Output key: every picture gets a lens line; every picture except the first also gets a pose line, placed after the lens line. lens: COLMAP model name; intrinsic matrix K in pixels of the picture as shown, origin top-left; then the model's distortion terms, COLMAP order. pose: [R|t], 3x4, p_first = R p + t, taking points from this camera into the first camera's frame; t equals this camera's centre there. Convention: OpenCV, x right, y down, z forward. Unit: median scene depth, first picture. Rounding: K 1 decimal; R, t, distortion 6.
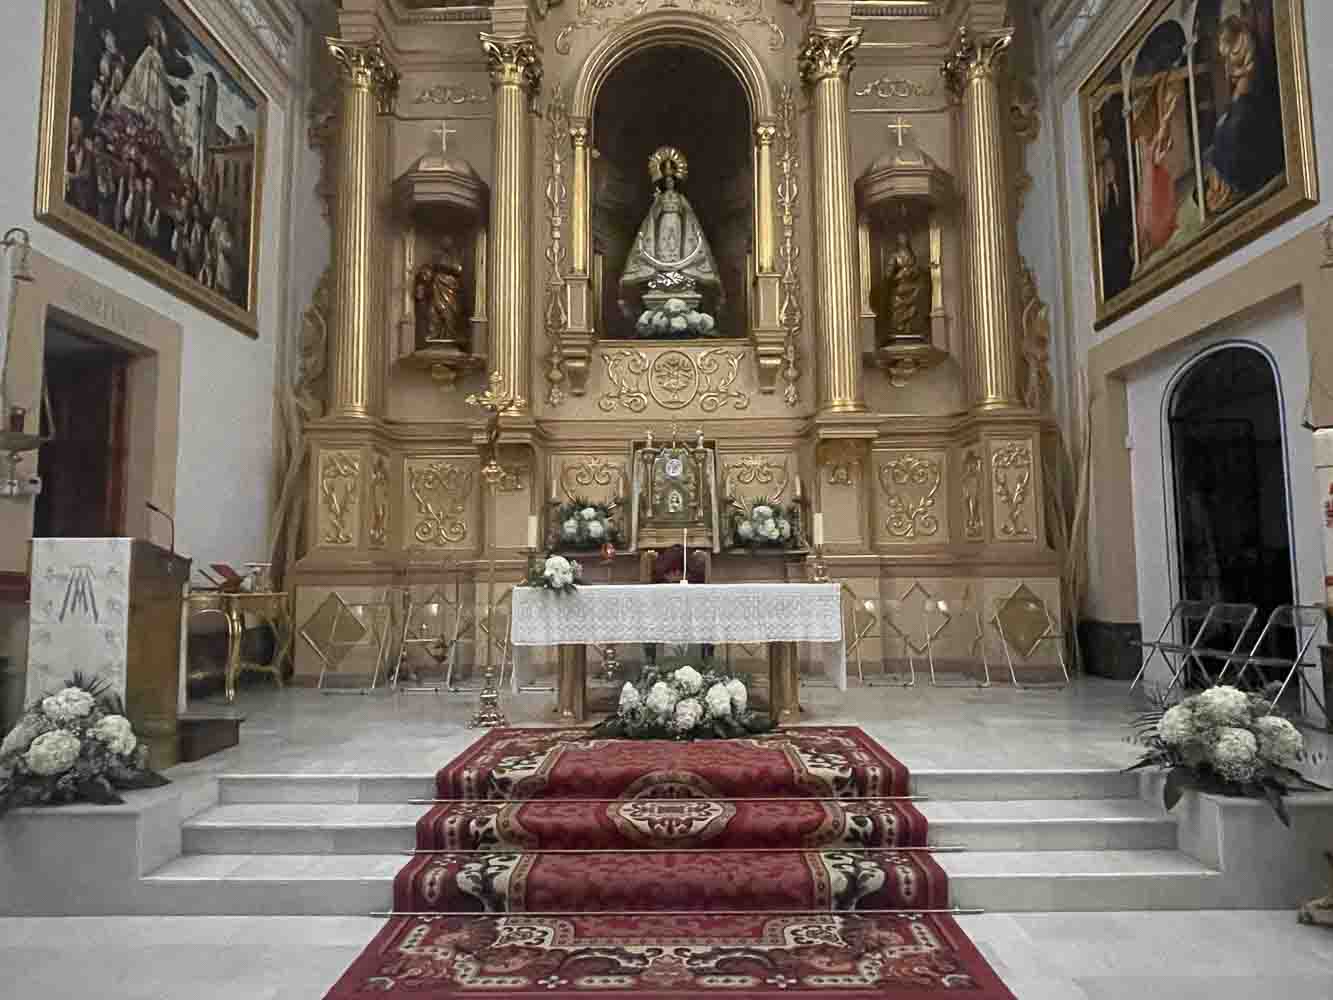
lens RADIAL K [[836.3, 0, 668.7], [0, 836.3, 497.9], [0, 0, 1]] dist [0.010564, -0.010473]
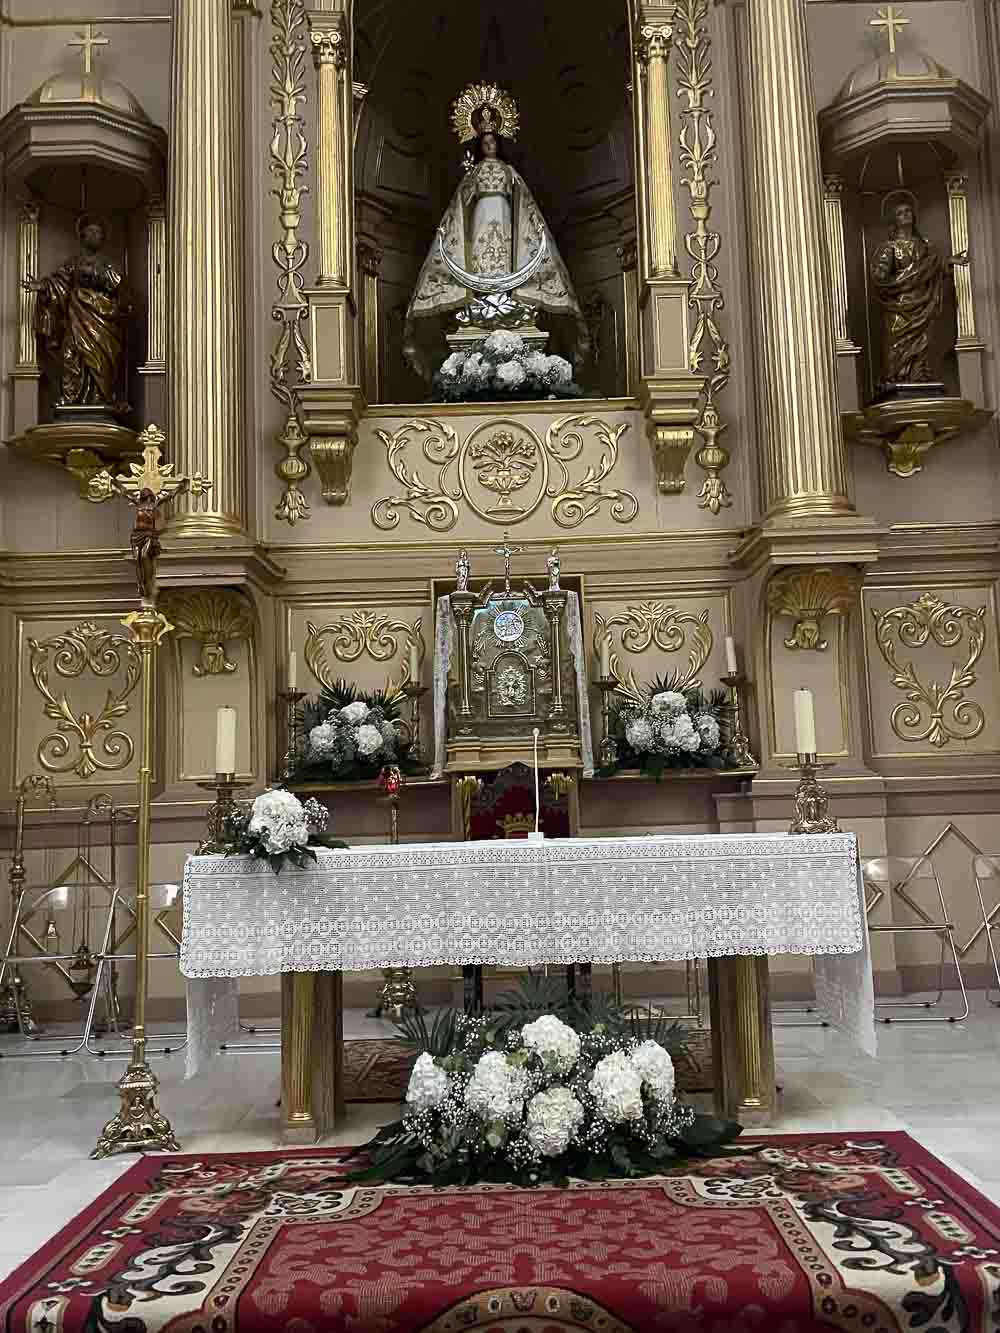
lens RADIAL K [[1249.8, 0, 515.1], [0, 1249.8, 649.4], [0, 0, 1]] dist [0.058747, 0.000000]
pose [[0.999651, -0.020791, 0.016296, -0.002991], [0.021434, 0.998956, -0.040347, 0.013579], [-0.015440, 0.040682, 0.999053, 0.176586]]
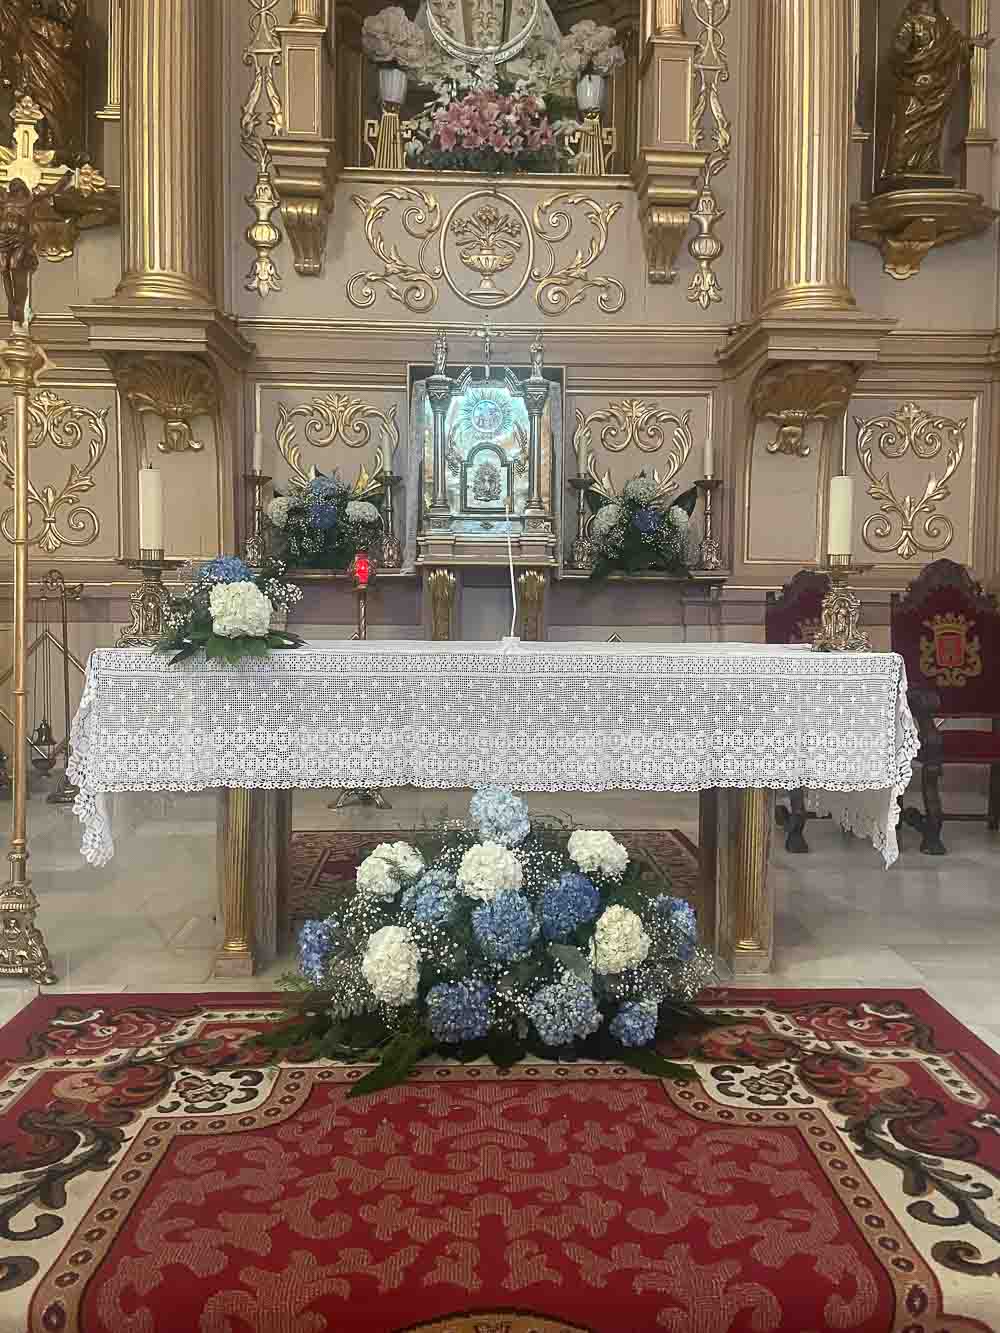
lens RADIAL K [[991.5, 0, 514.2], [0, 991.5, 659.7], [0, 0, 1]] dist [0.076096, -0.095633]
pose [[0.998594, 0.015284, 0.050751, -0.005888], [-0.022520, 0.989142, 0.145225, 0.026341], [-0.047981, -0.146164, 0.988096, 0.356861]]
